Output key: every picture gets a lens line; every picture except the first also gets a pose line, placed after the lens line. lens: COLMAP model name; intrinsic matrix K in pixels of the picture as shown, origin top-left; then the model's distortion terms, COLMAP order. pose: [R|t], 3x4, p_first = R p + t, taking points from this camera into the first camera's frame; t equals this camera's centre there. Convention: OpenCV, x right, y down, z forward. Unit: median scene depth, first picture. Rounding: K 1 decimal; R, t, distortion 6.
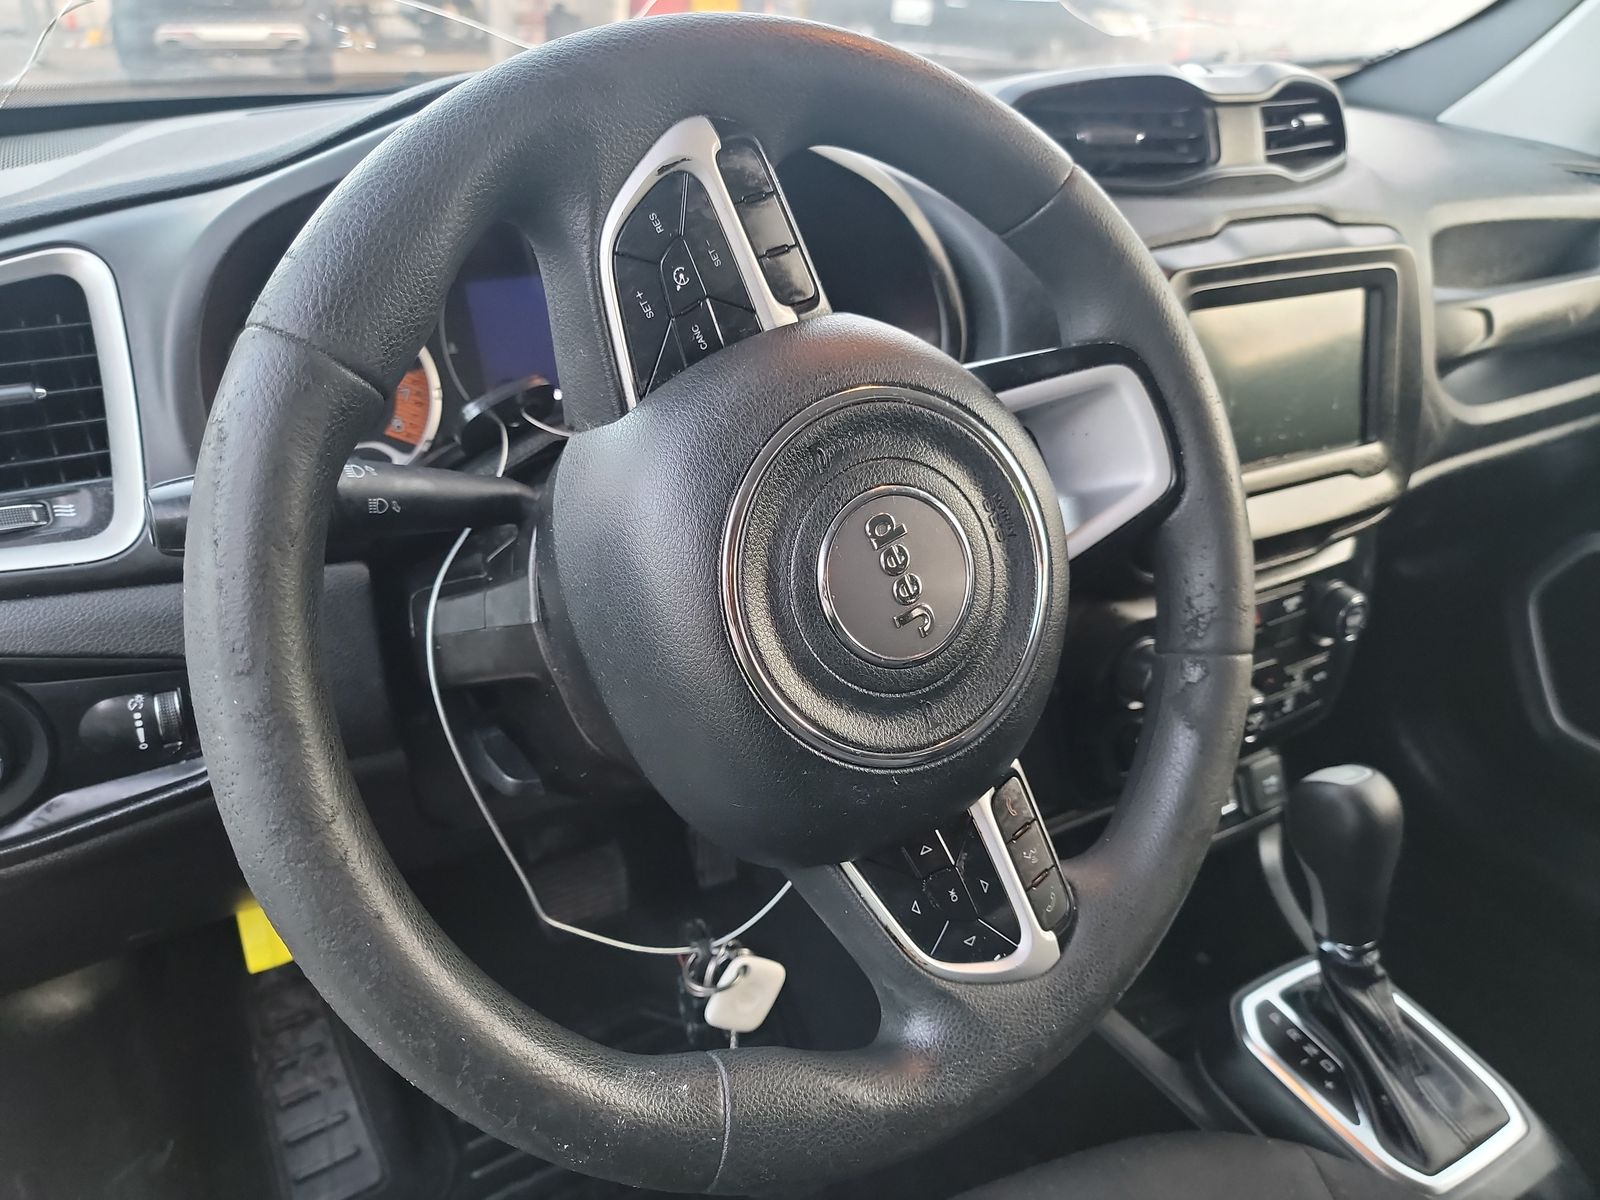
lens RADIAL K [[1133.2, 0, 786.7], [0, 1133.2, 613.5], [0, 0, 1]] dist [0.051729, -0.055492]
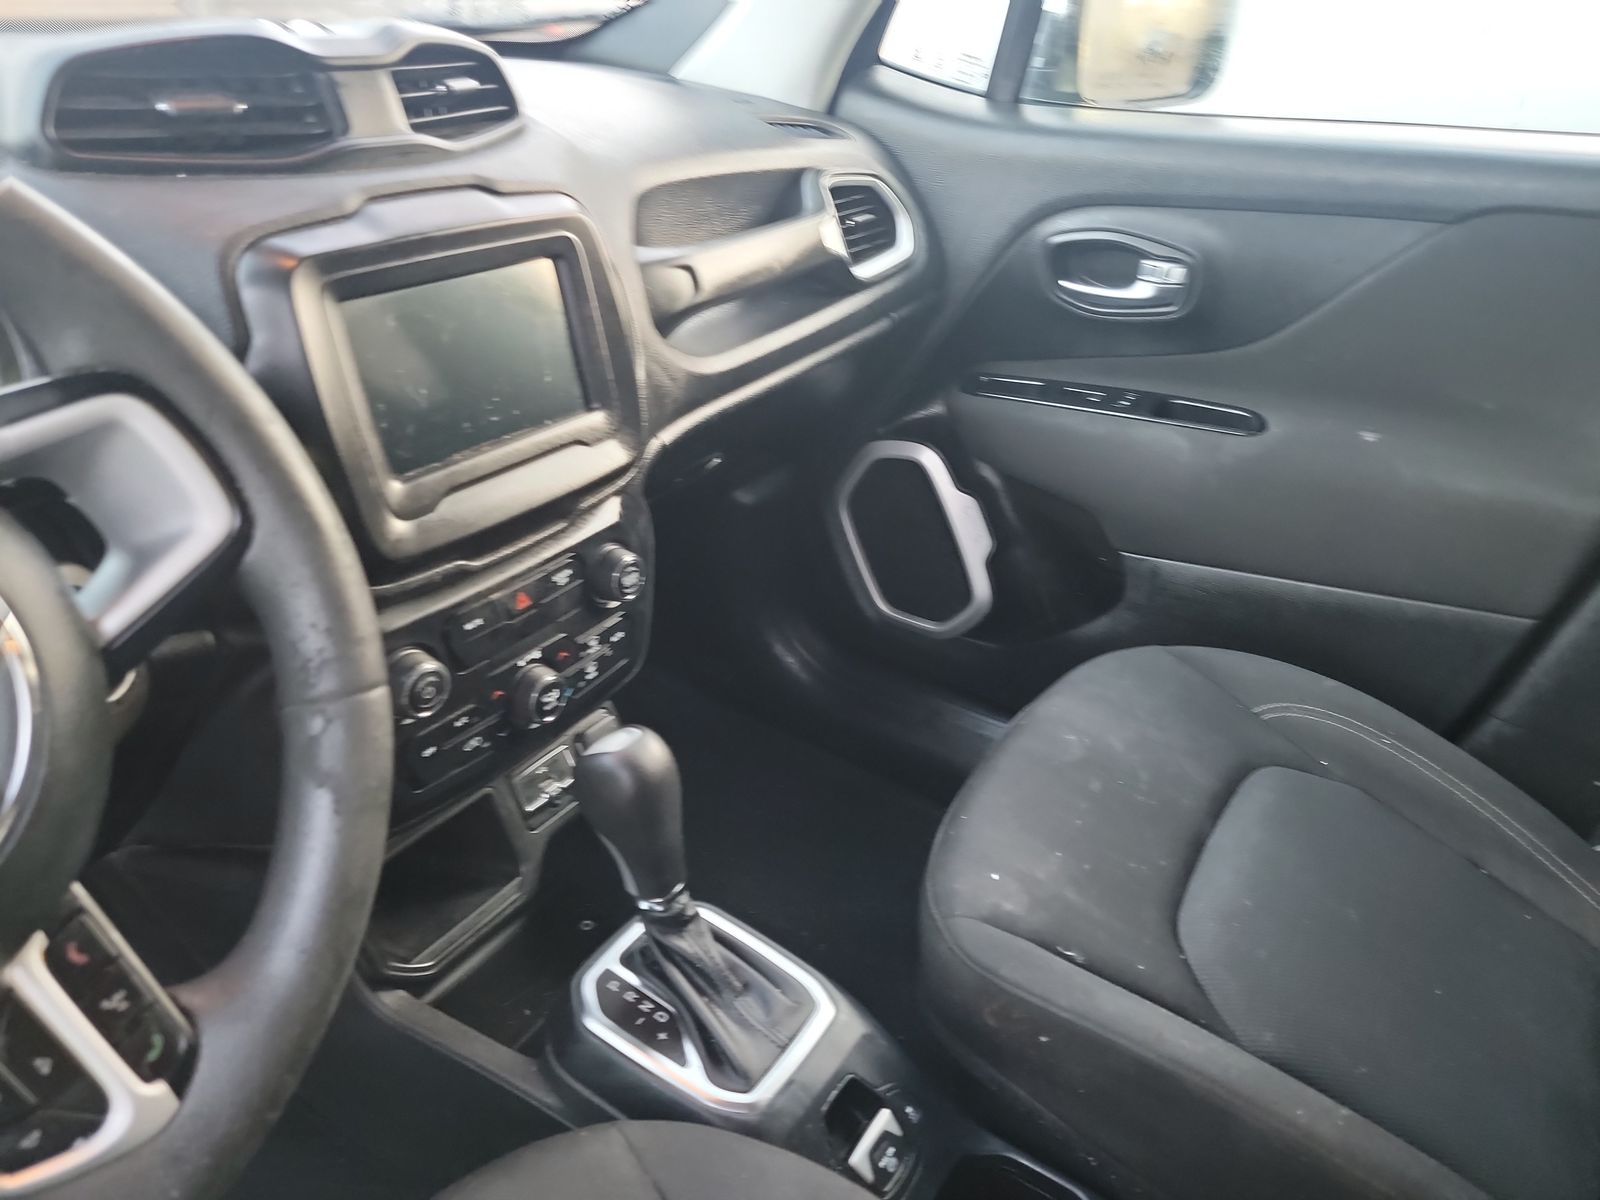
lens RADIAL K [[1133.2, 0, 786.7], [0, 1133.2, 613.5], [0, 0, 1]] dist [0.051729, -0.055492]
pose [[0.880205, -0.205559, 0.427767, 0.200601], [0.188997, 0.978601, 0.081363, -0.023101], [-0.435338, 0.009231, 0.900220, 0.020729]]
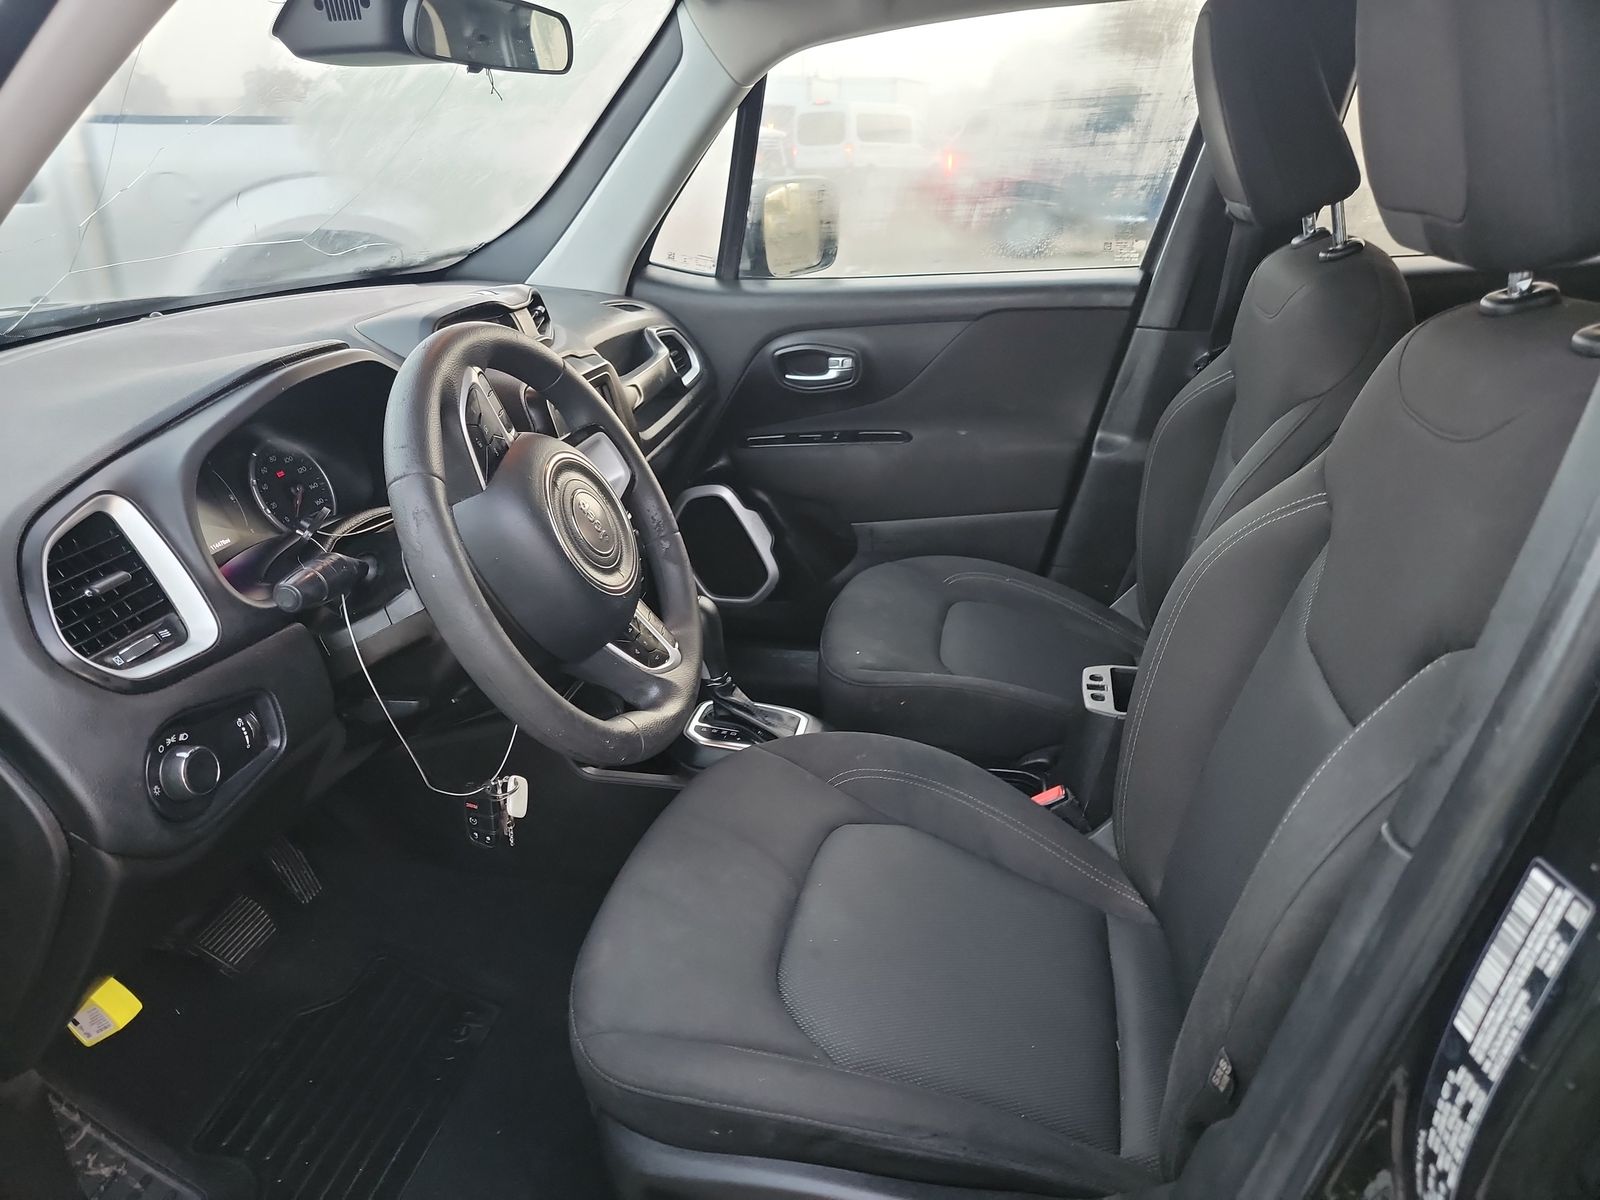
lens RADIAL K [[985.2, 0, 844.4], [0, 985.2, 607.5], [0, 0, 1]] dist [0.004035, -0.030819]
pose [[0.628336, -0.332410, 0.703348, -0.594358], [0.371872, 0.922467, 0.103756, 0.063862], [-0.683305, 0.196362, 0.703233, -0.463546]]
